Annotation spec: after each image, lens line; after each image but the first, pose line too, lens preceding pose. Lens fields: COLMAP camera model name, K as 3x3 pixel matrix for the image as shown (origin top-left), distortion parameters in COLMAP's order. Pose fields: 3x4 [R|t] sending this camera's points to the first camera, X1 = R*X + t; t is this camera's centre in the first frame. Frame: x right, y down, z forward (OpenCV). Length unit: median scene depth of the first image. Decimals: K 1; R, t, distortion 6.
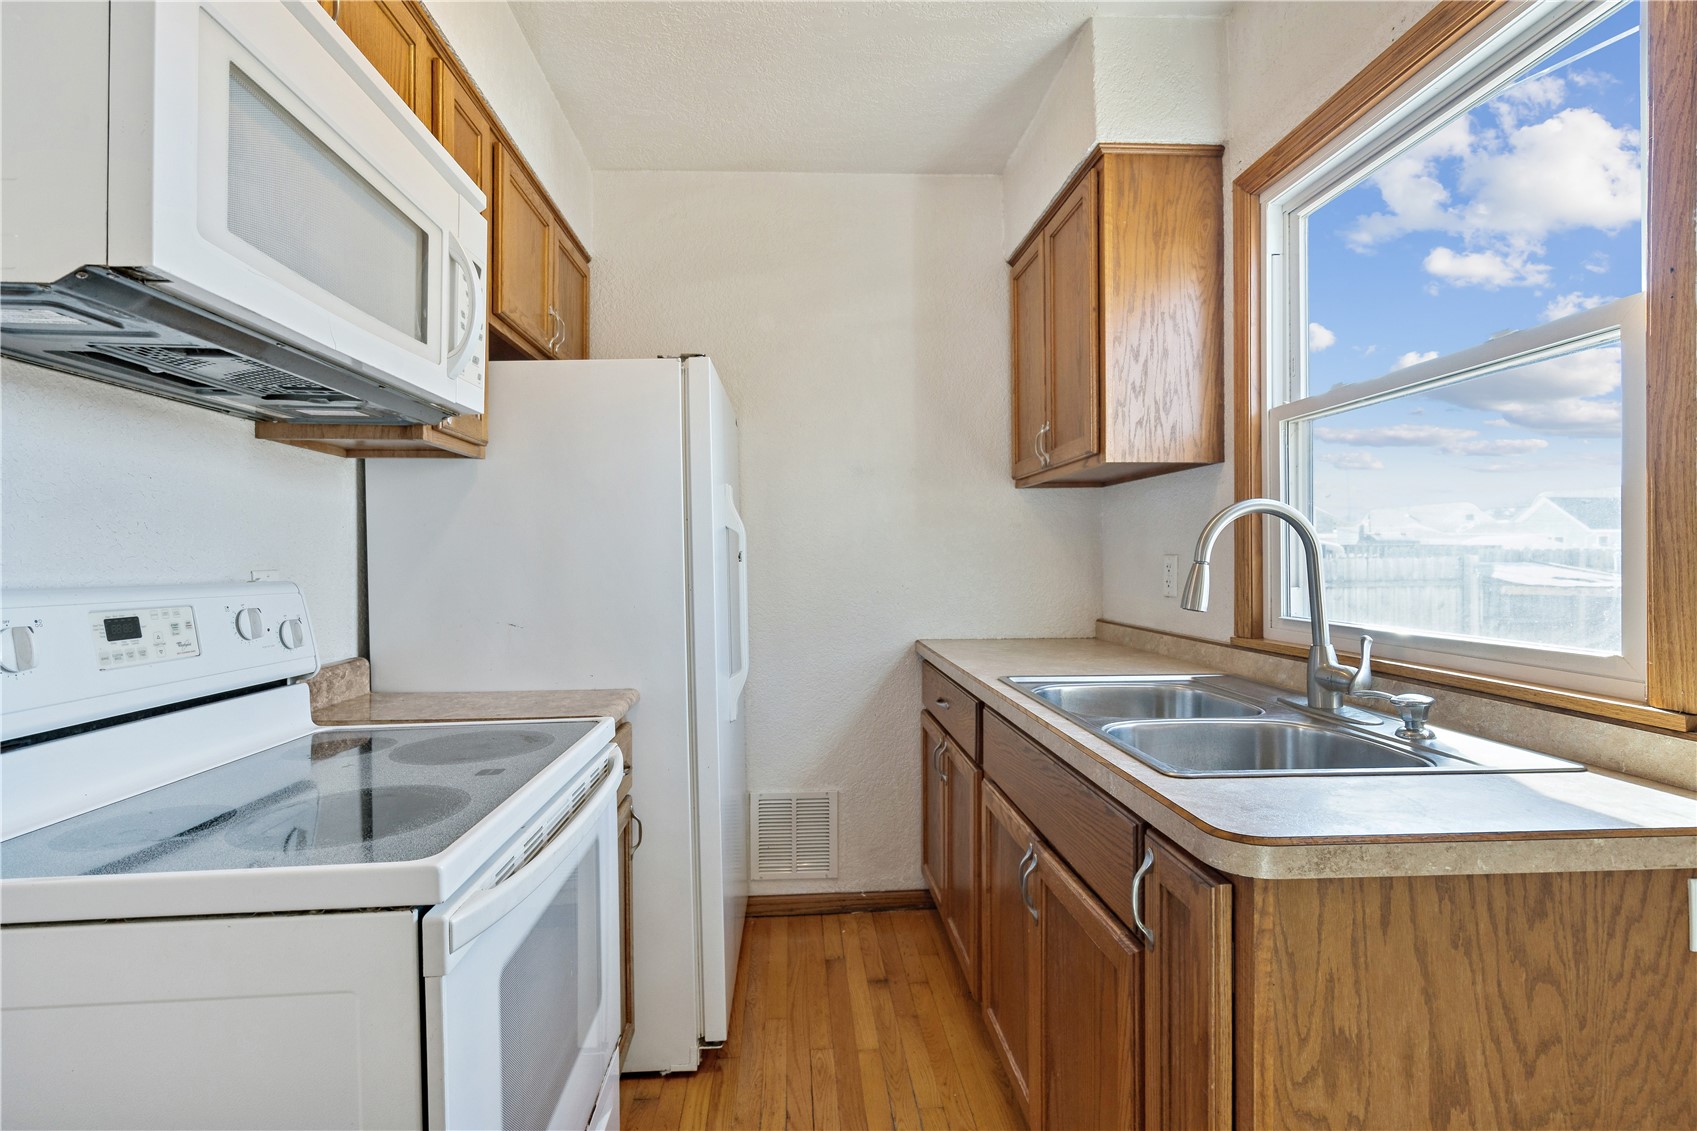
lens RADIAL K [[789.2, 0, 845.9], [0, 789.2, 549.6], [0, 0, 1]] dist [0.000230, 0.000307]
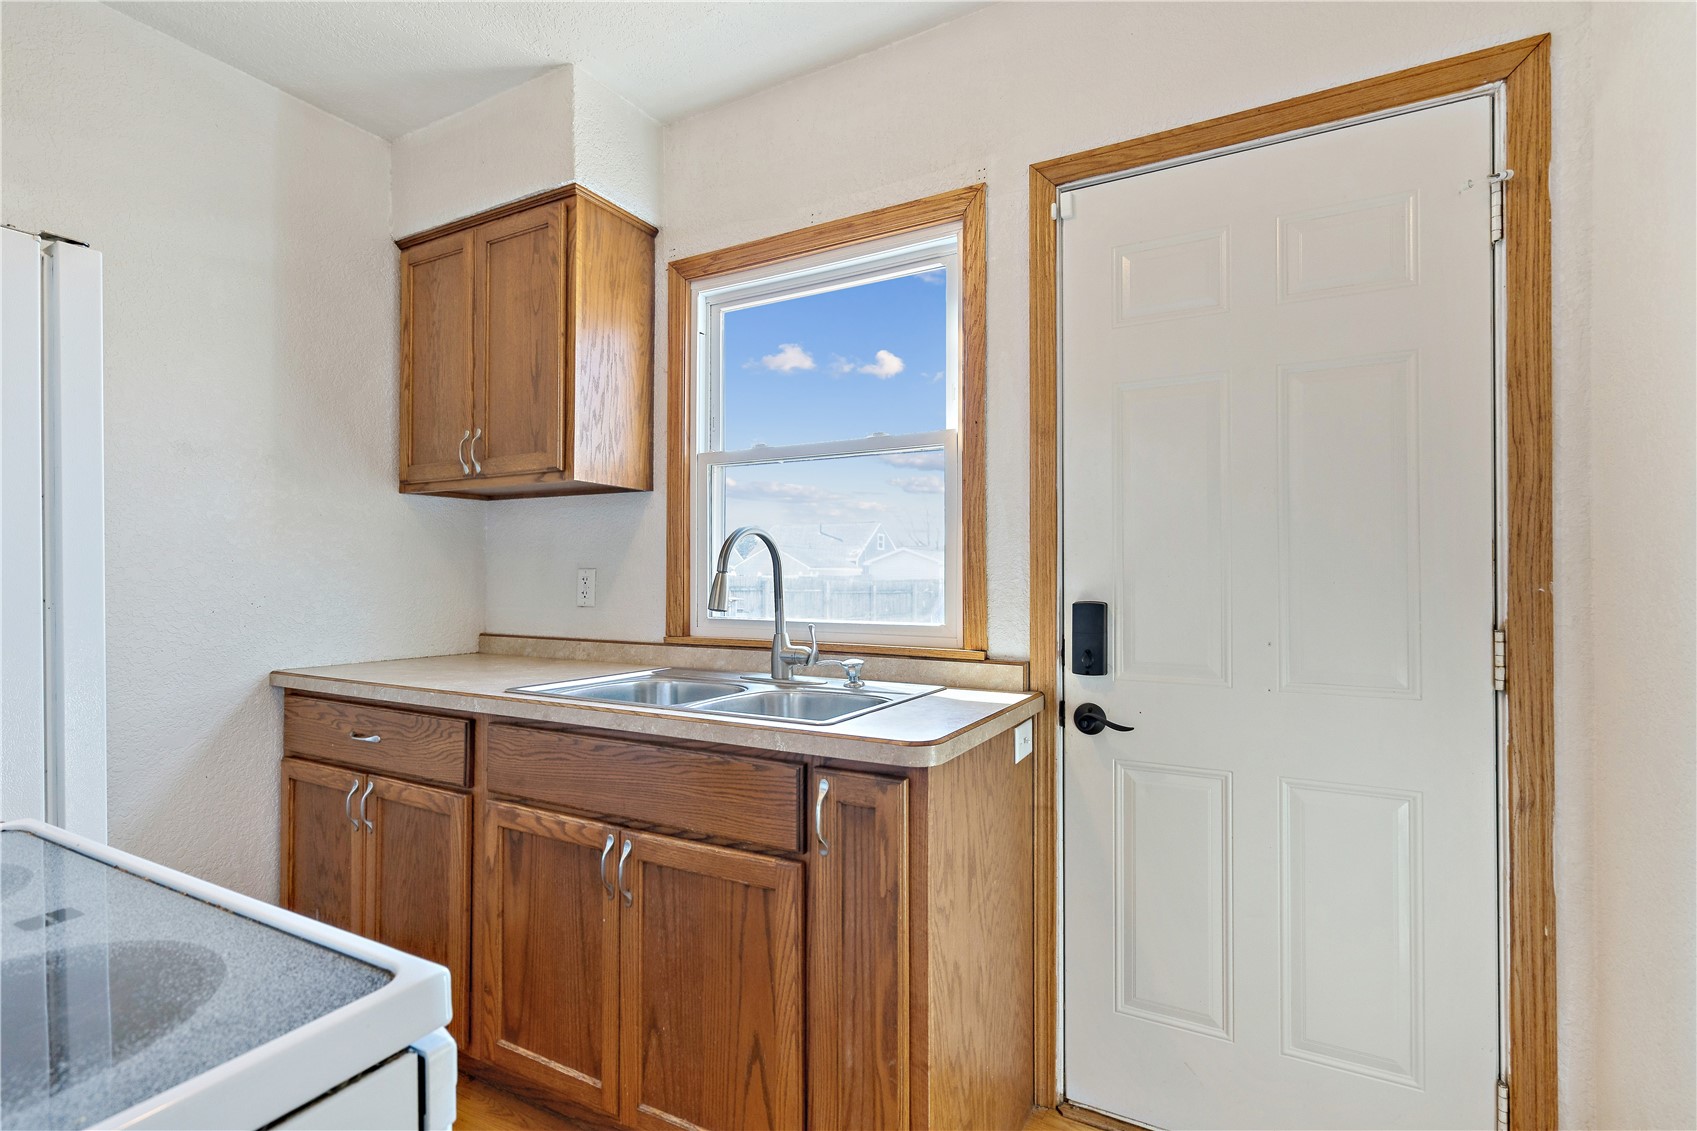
lens RADIAL K [[789.2, 0, 845.9], [0, 789.2, 549.6], [0, 0, 1]] dist [0.000230, 0.000307]
pose [[0.528828, 0.037939, 0.847881, -0.416084], [-0.015477, 0.999265, -0.035060, 0.016559], [-0.848588, 0.005419, 0.529026, 0.135682]]
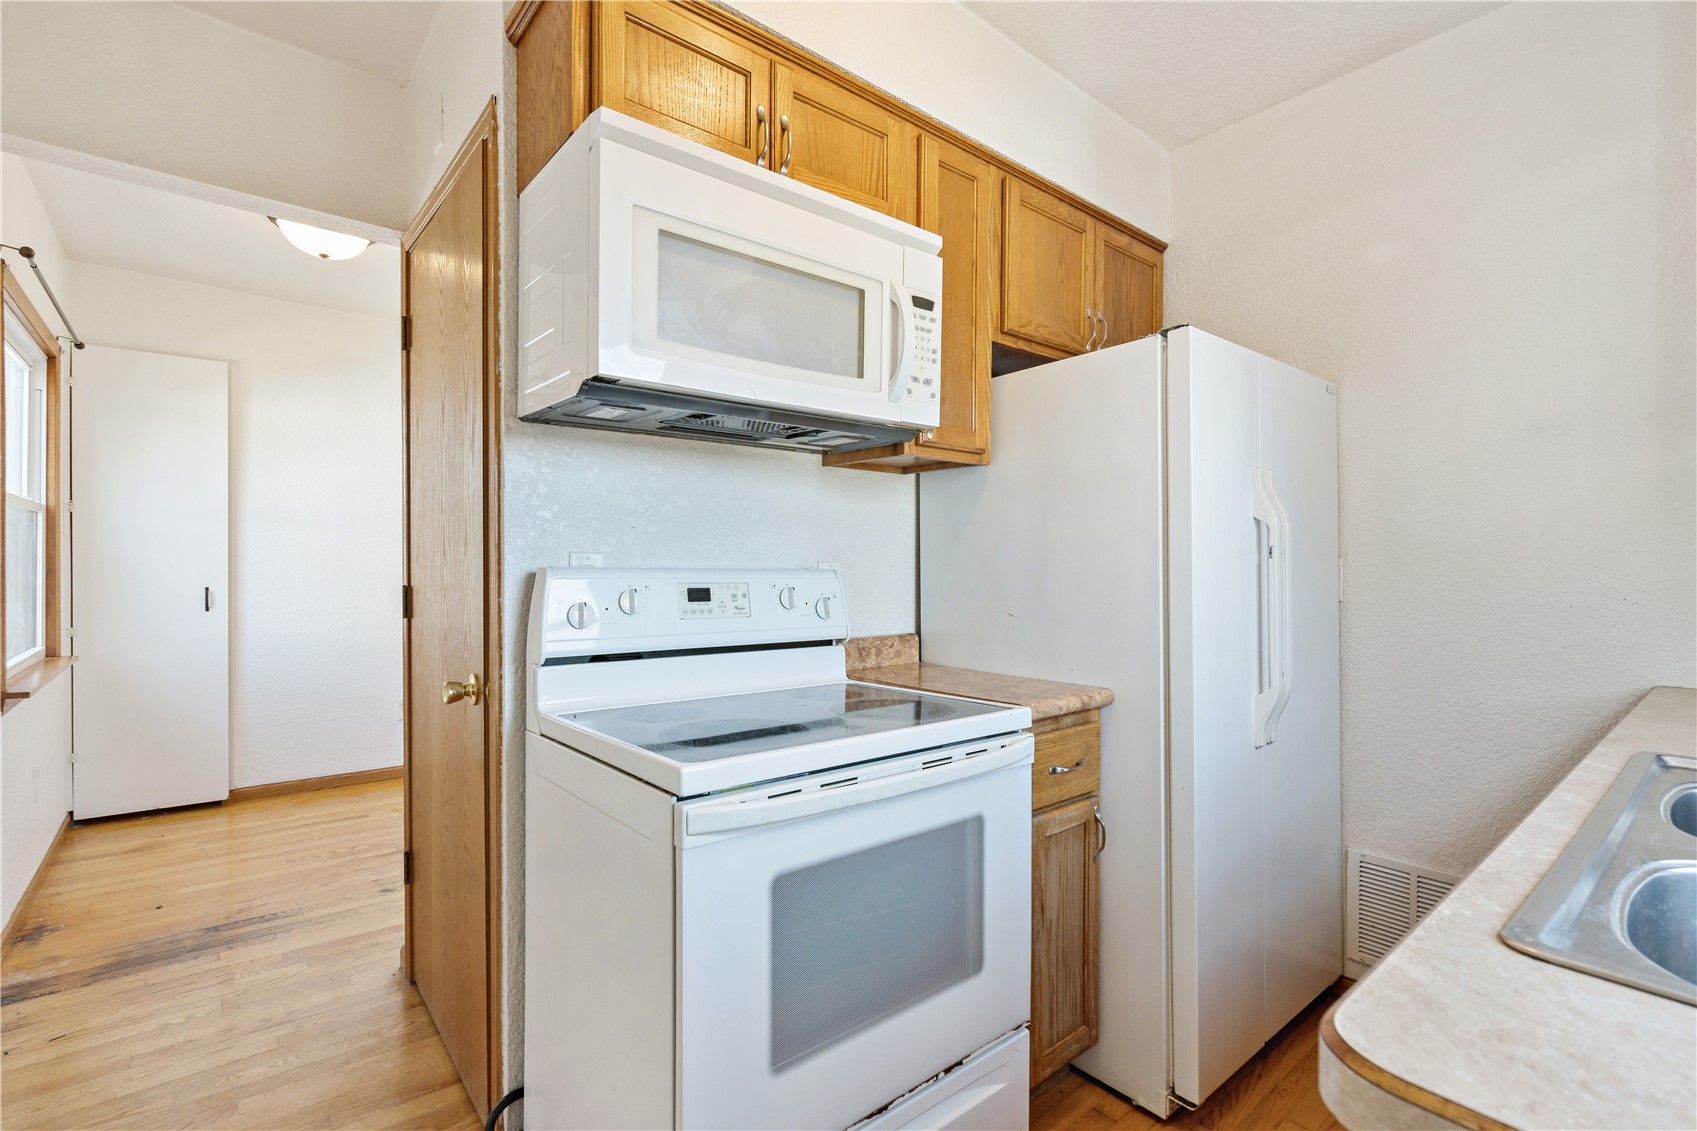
lens RADIAL K [[782.1, 0, 848.2], [0, 782.1, 556.5], [0, 0, 1]] dist [-0.004335, -0.000219]
pose [[0.591480, 0.000321, -0.806320, 0.311491], [0.002963, 0.999992, 0.002571, 0.011193], [0.806314, -0.003910, 0.591474, 0.178139]]
